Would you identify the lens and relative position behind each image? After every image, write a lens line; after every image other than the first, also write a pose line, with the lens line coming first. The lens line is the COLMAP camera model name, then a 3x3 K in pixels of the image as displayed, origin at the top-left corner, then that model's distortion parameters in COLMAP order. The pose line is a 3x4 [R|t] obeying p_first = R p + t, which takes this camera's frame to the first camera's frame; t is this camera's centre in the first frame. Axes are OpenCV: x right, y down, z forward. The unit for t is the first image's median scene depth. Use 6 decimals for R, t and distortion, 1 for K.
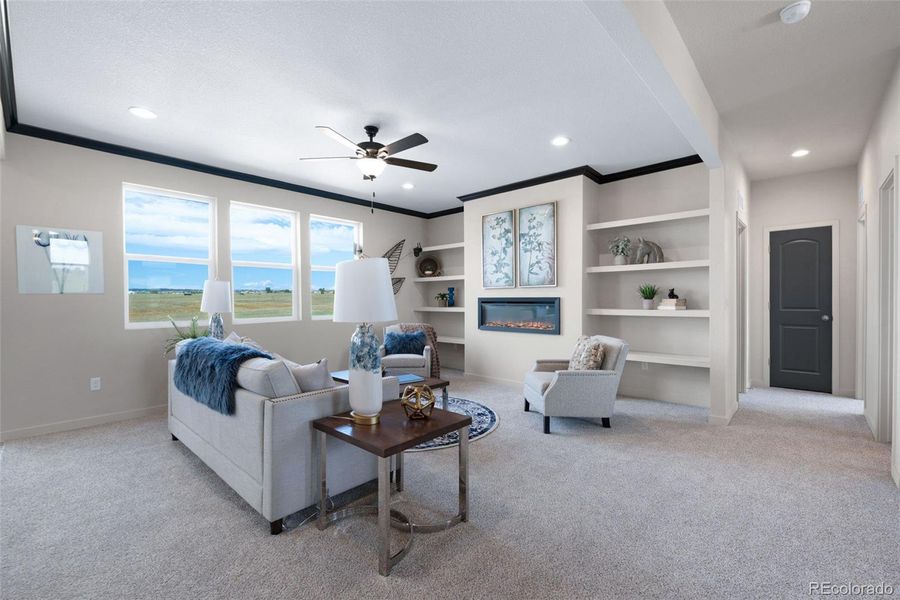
lens RADIAL K [[392.4, 0, 454.0], [0, 392.4, 300.1], [0, 0, 1]] dist [-0.015457, -0.003347]
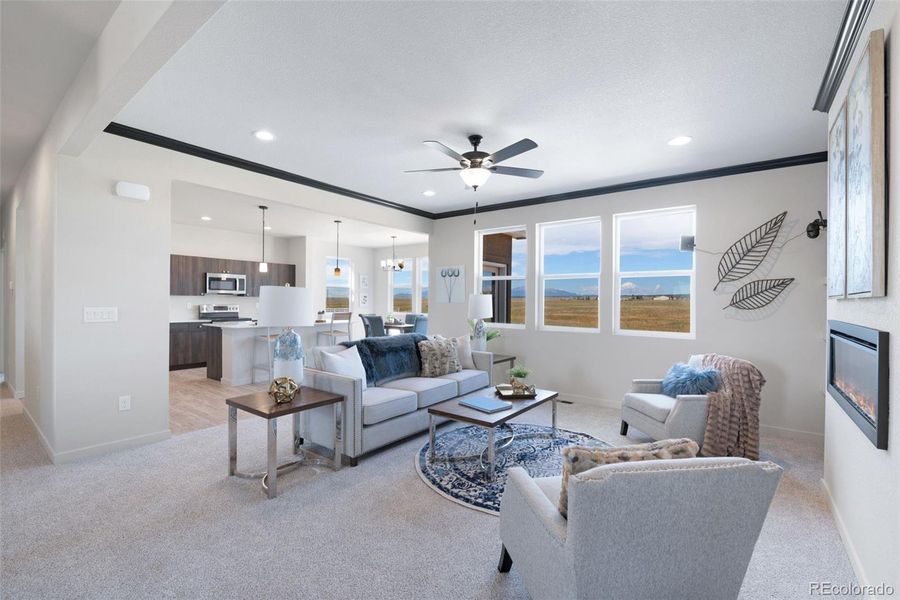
lens RADIAL K [[392.4, 0, 451.1], [0, 392.4, 307.1], [0, 0, 1]] dist [-0.015457, -0.003347]
pose [[0.080481, 0.021194, -0.996531, 0.529112], [-0.012671, 0.999715, 0.020239, -0.026155], [0.996676, 0.010998, 0.080726, 0.605763]]
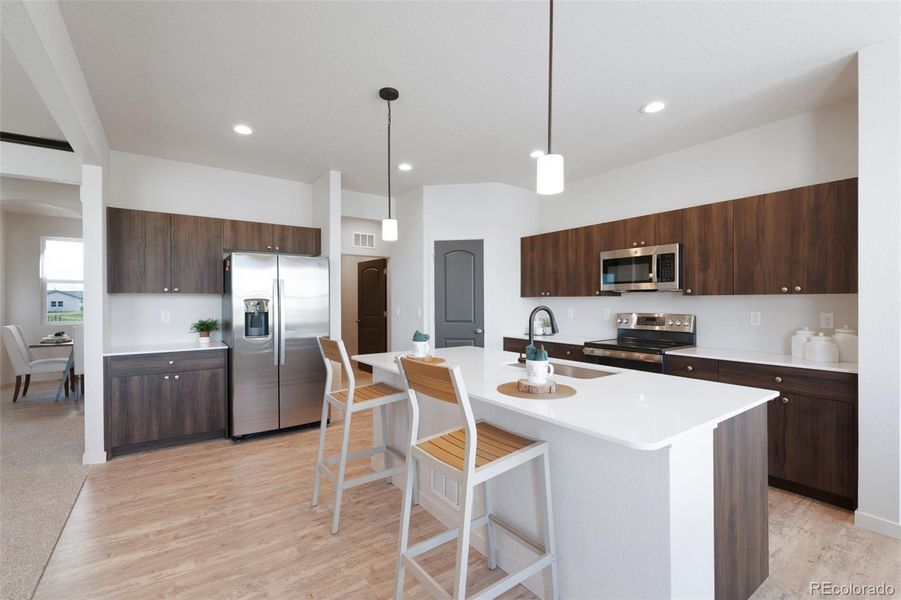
lens RADIAL K [[392.9, 0, 444.5], [0, 392.9, 294.6], [0, 0, 1]] dist [-0.015457, -0.003347]
pose [[-0.975523, 0.013046, 0.219511, -0.889840], [0.009810, 0.999827, -0.015824, -0.021080], [-0.219679, -0.013283, -0.975482, 0.627088]]
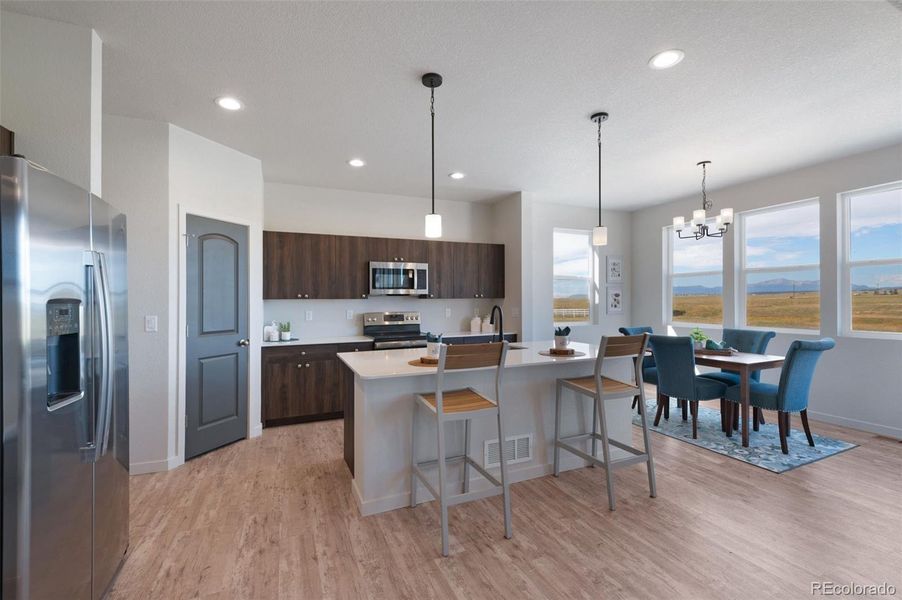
lens RADIAL K [[393.3, 0, 446.1], [0, 393.3, 296.7], [0, 0, 1]] dist [-0.015457, -0.003347]
pose [[-0.430500, -0.003457, -0.902584, -0.269410], [0.008979, 0.999927, -0.008113, -0.023127], [0.902546, -0.011597, -0.430437, 0.357355]]
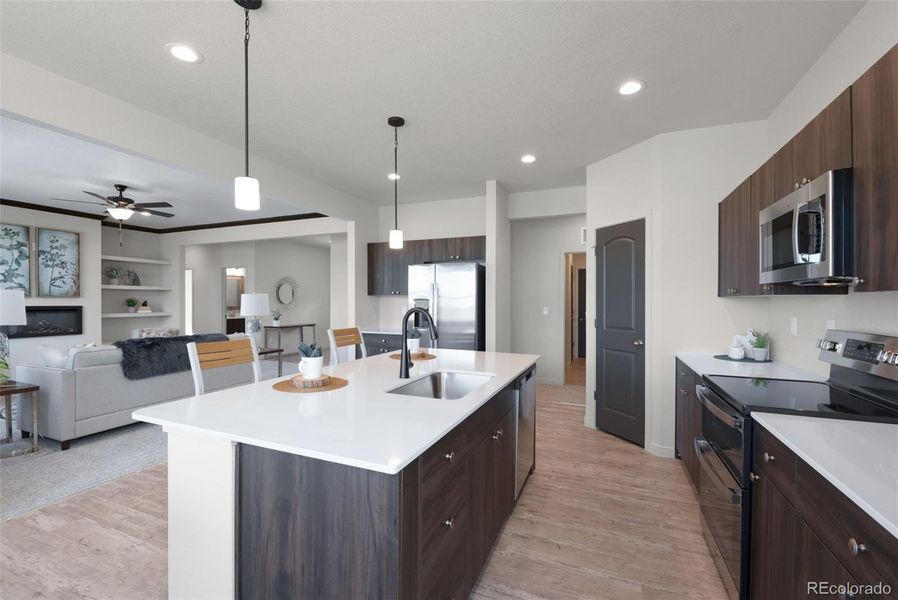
lens RADIAL K [[391.6, 0, 440.5], [0, 391.6, 299.5], [0, 0, 1]] dist [-0.015457, -0.003347]
pose [[-0.316981, 0.009548, 0.948384, -1.303798], [-0.002387, 0.999938, -0.010865, -0.016348], [-0.948429, -0.005708, -0.316938, 0.252767]]
